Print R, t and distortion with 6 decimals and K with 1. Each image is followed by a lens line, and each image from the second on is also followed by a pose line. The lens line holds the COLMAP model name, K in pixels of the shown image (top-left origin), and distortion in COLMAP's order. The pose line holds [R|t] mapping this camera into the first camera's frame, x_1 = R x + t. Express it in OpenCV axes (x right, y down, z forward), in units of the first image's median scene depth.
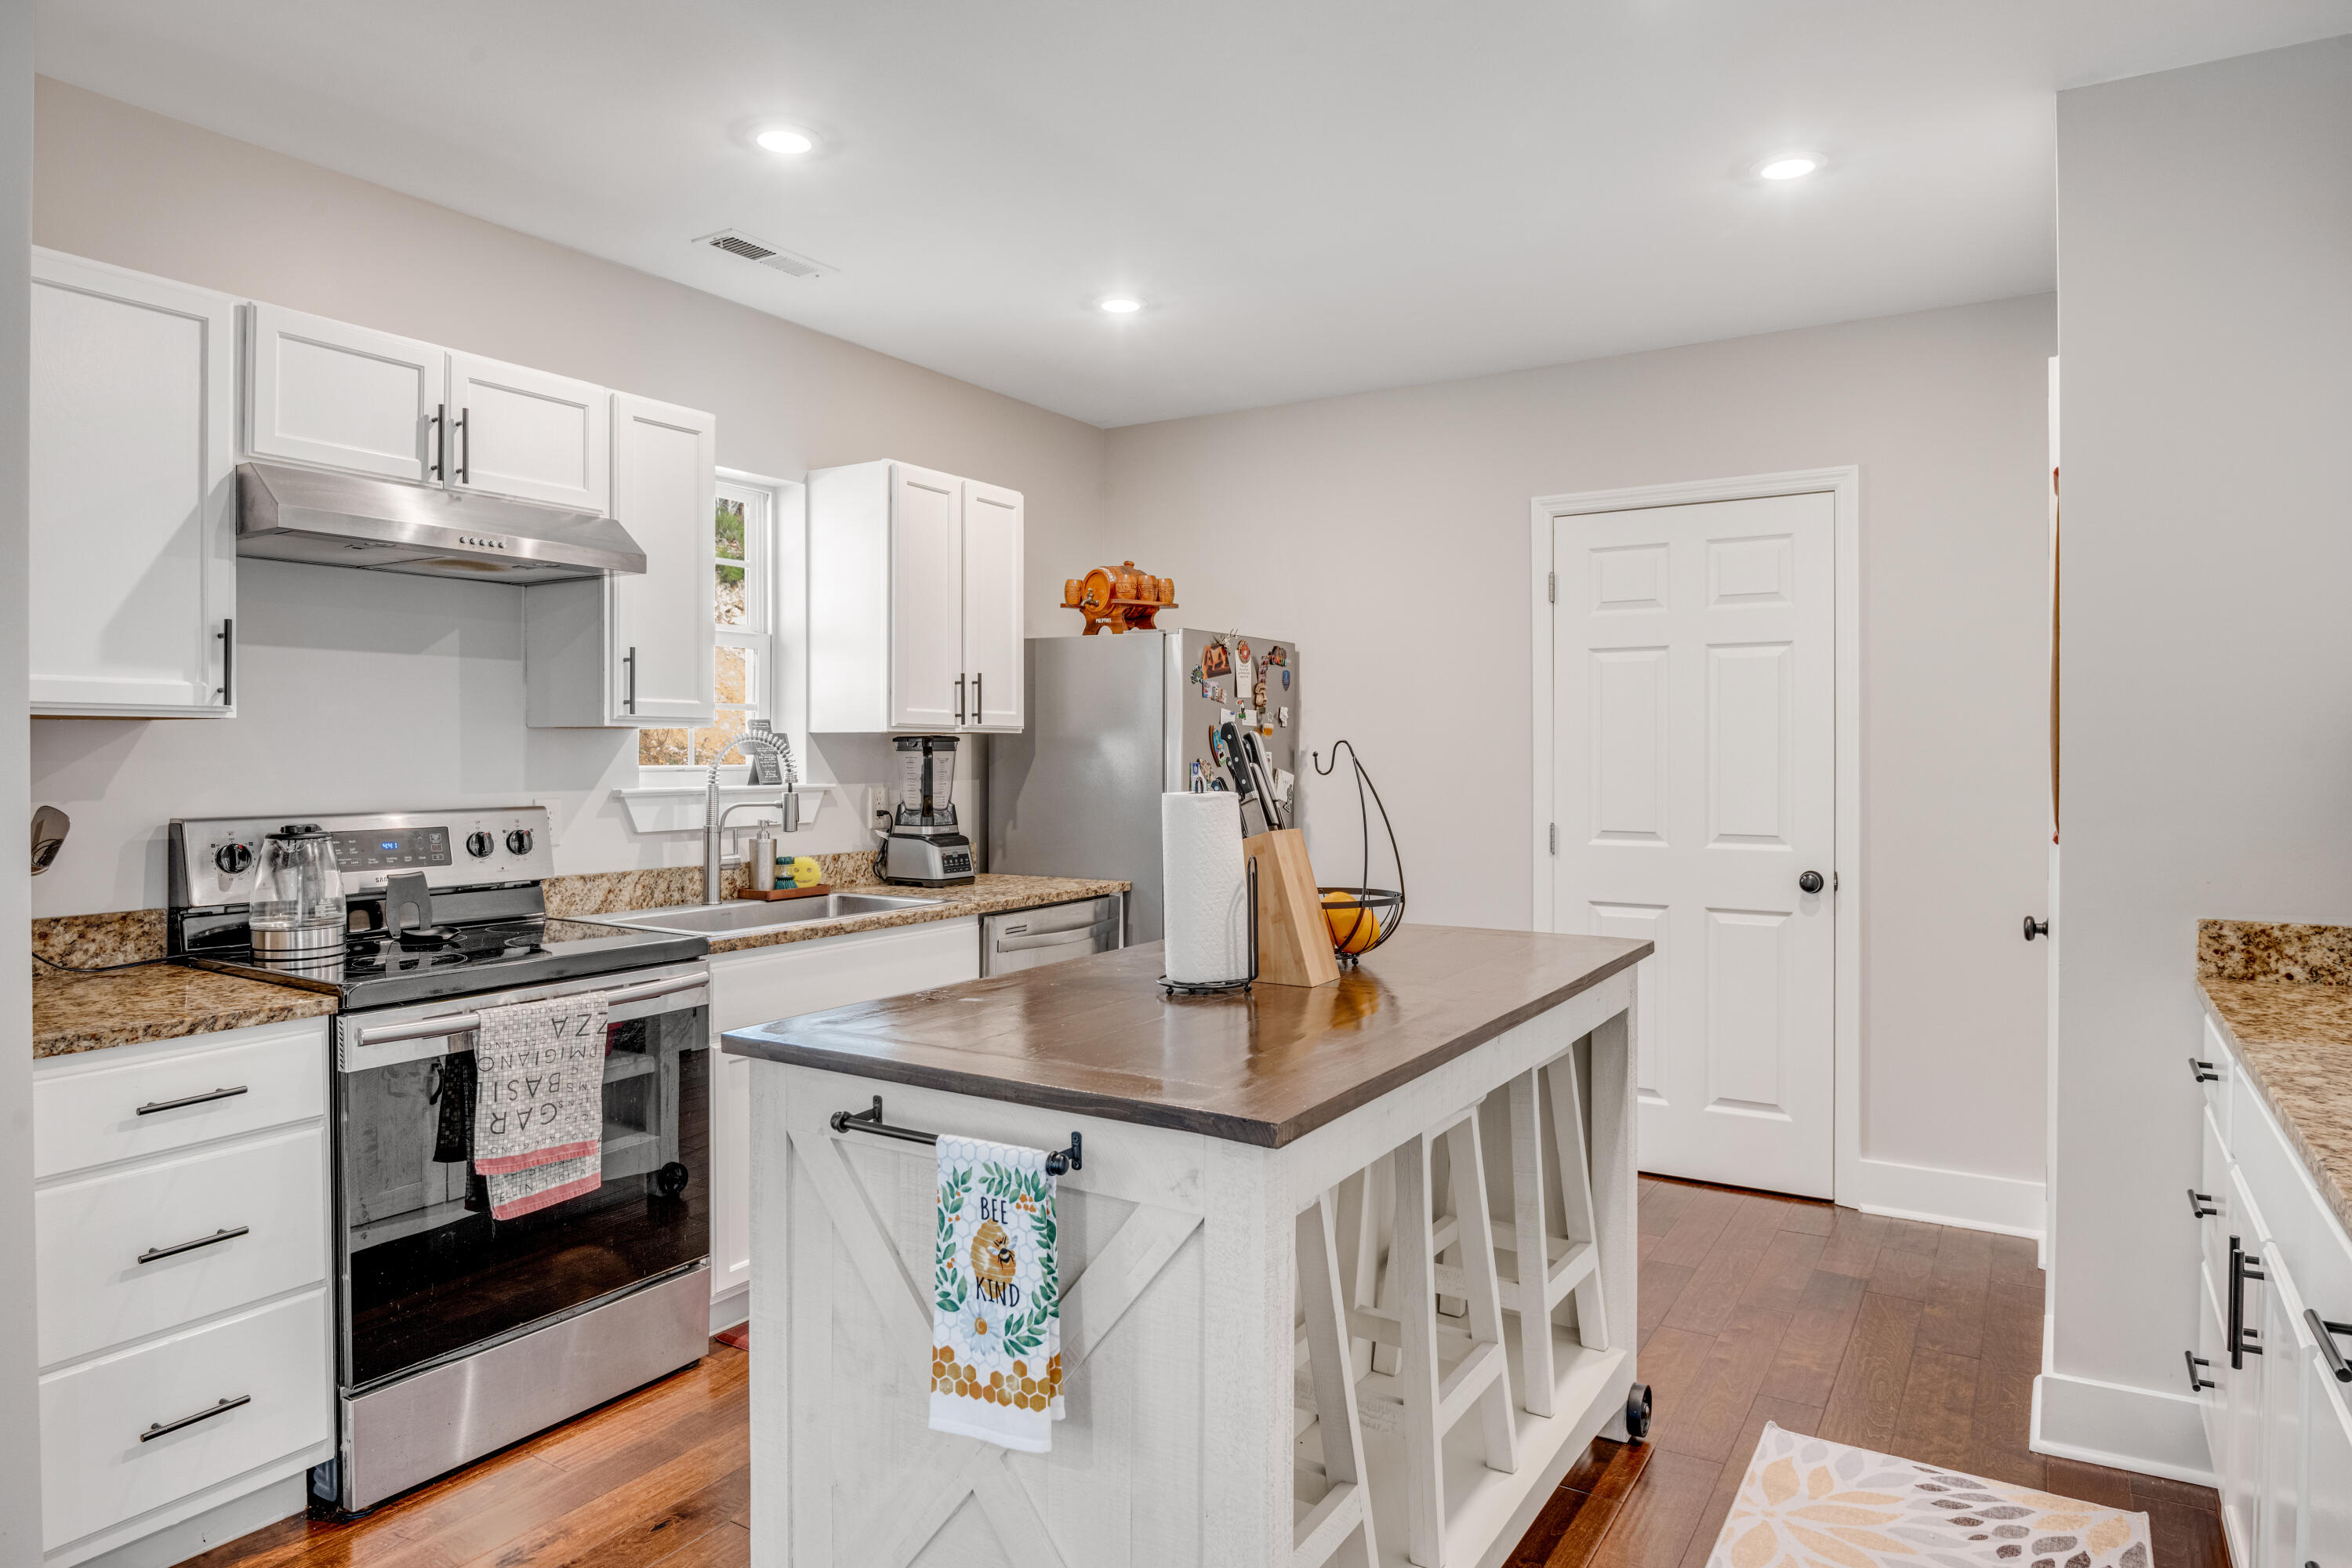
lens RADIAL K [[1402.9, 0, 1176.0], [0, 1402.9, 784.0], [0, 0, 1]] dist [0.000906, -0.000043]
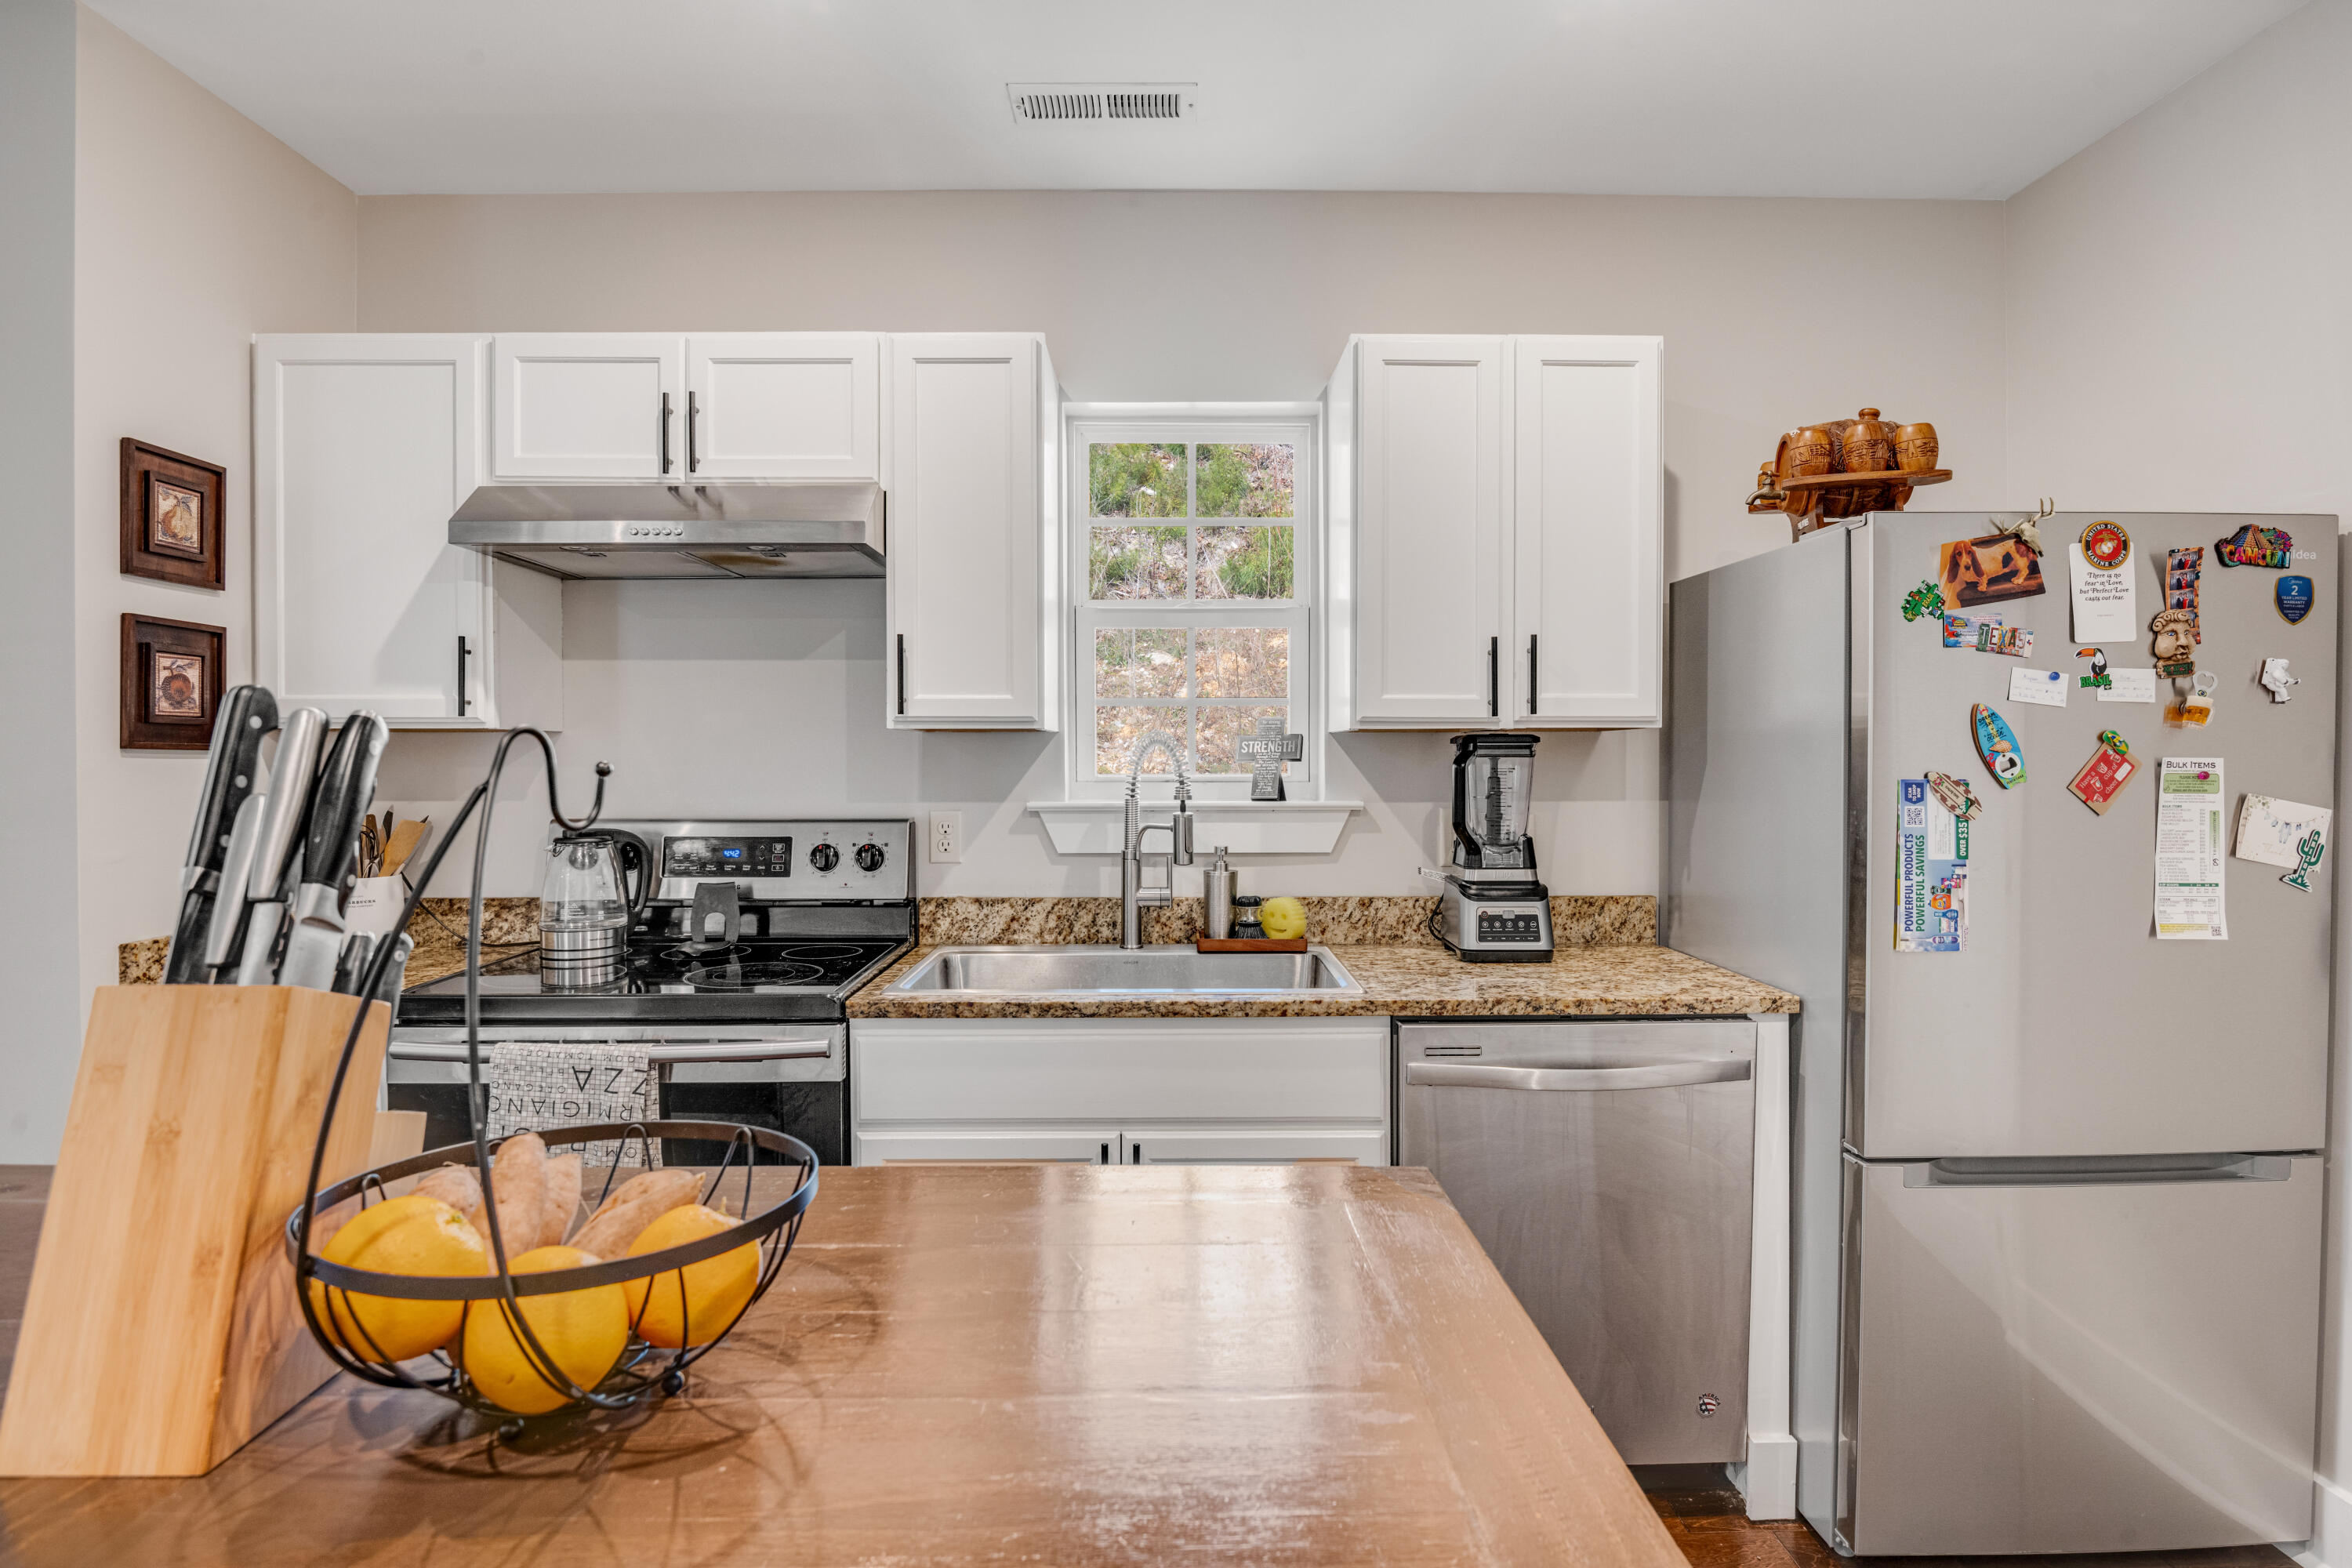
lens RADIAL K [[1251.7, 0, 1176.0], [0, 1251.7, 784.0], [0, 0, 1]] dist [-0.000382, -0.015842]
pose [[0.540710, 0.016656, -0.841044, 0.289404], [-0.017658, 0.999808, 0.008448, -0.014878], [0.841024, 0.010283, 0.540901, 0.638457]]
